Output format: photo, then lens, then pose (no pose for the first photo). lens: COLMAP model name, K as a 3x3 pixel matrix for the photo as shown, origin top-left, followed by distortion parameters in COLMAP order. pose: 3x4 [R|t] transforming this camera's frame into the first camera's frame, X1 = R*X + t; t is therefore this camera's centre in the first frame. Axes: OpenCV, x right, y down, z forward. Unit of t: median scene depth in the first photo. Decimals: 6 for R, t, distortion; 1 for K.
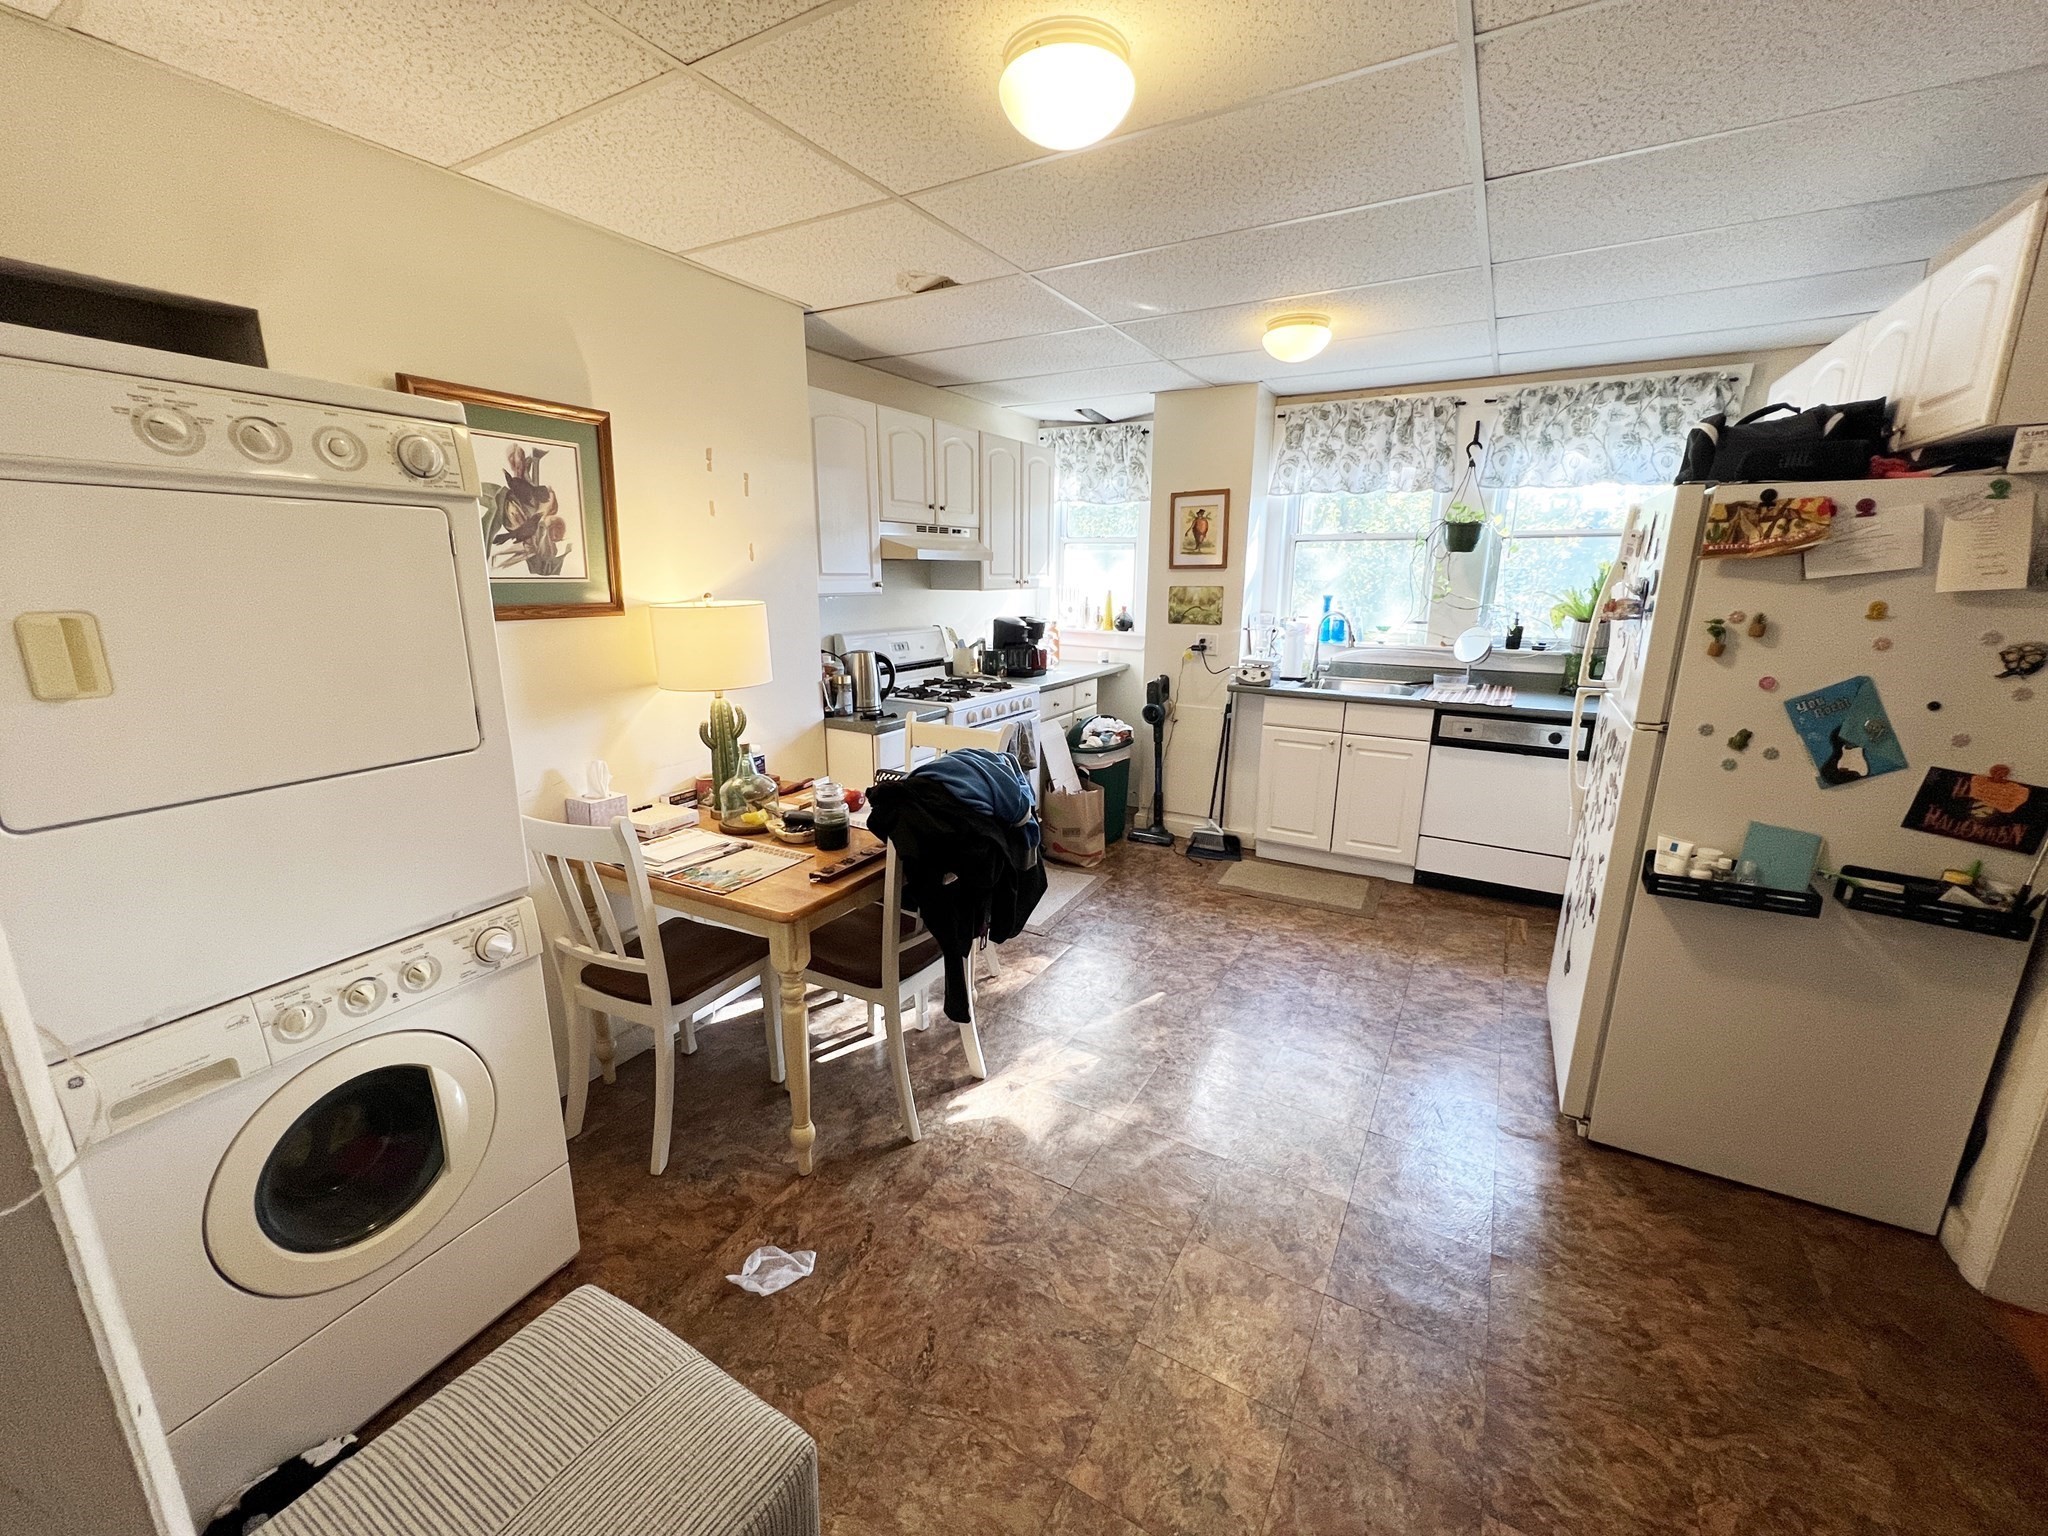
lens RADIAL K [[825.8, 0, 1019.3], [0, 825.8, 769.6], [0, 0, 1]] dist [-0.000143, 0.000114]
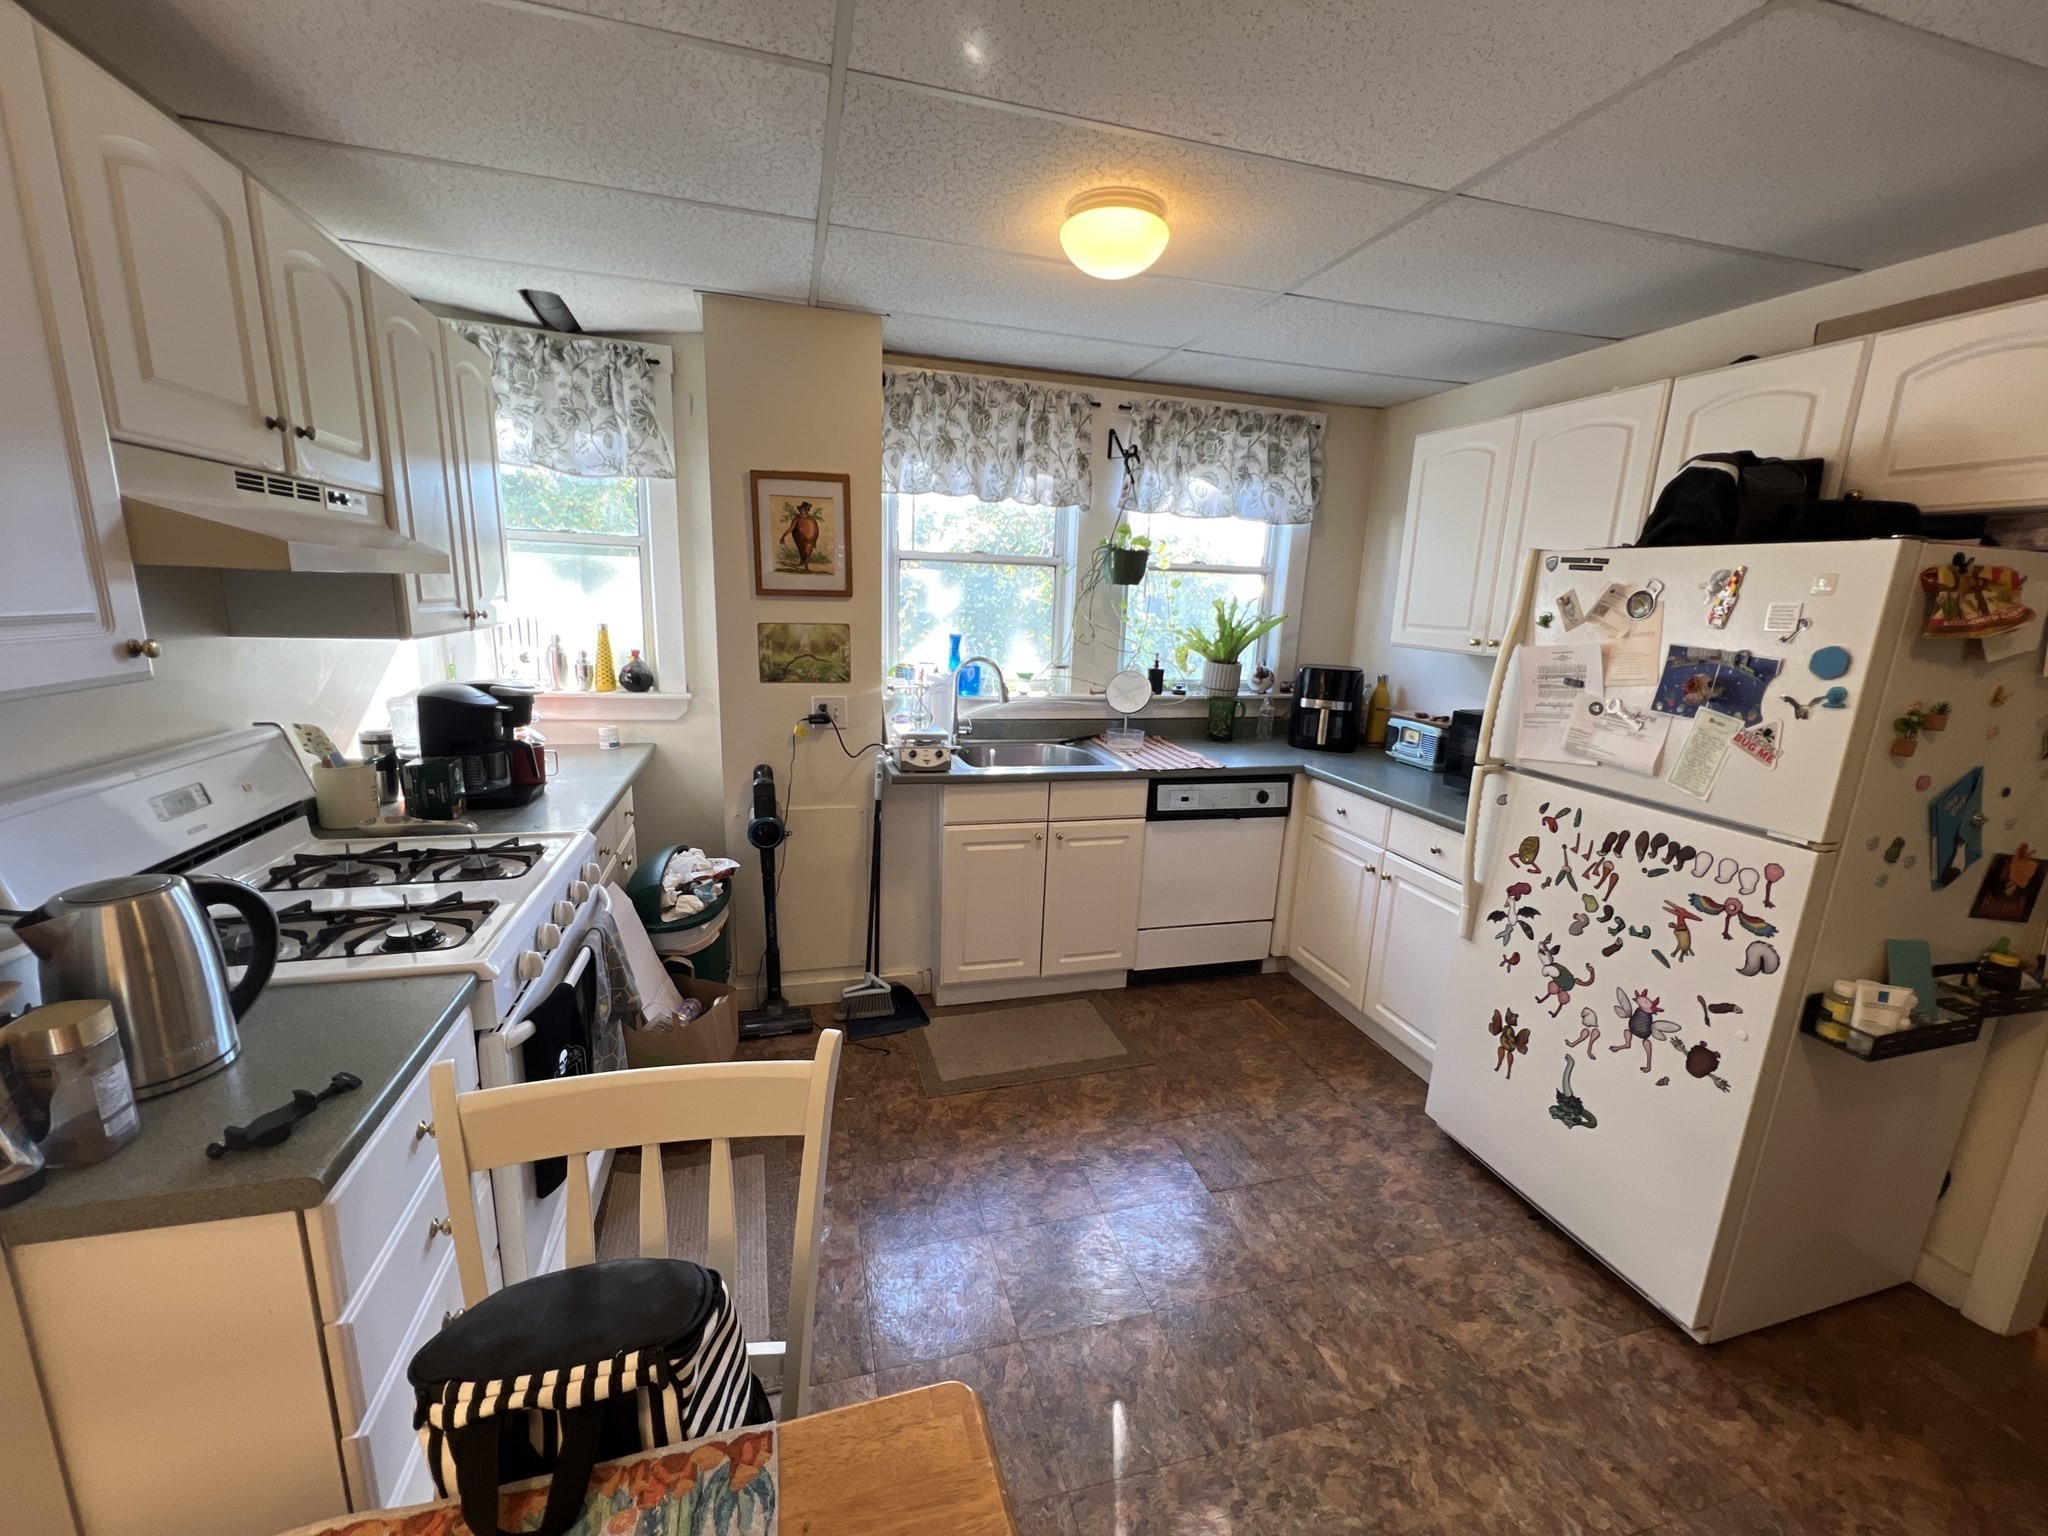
lens RADIAL K [[825.8, 0, 1027.0], [0, 825.8, 770.3], [0, 0, 1]] dist [-0.000143, 0.000114]
pose [[0.691450, -0.132584, 0.710154, -0.139148], [0.137651, 0.989185, 0.050653, -0.124909], [-0.709189, 0.062730, 0.702222, 0.462512]]
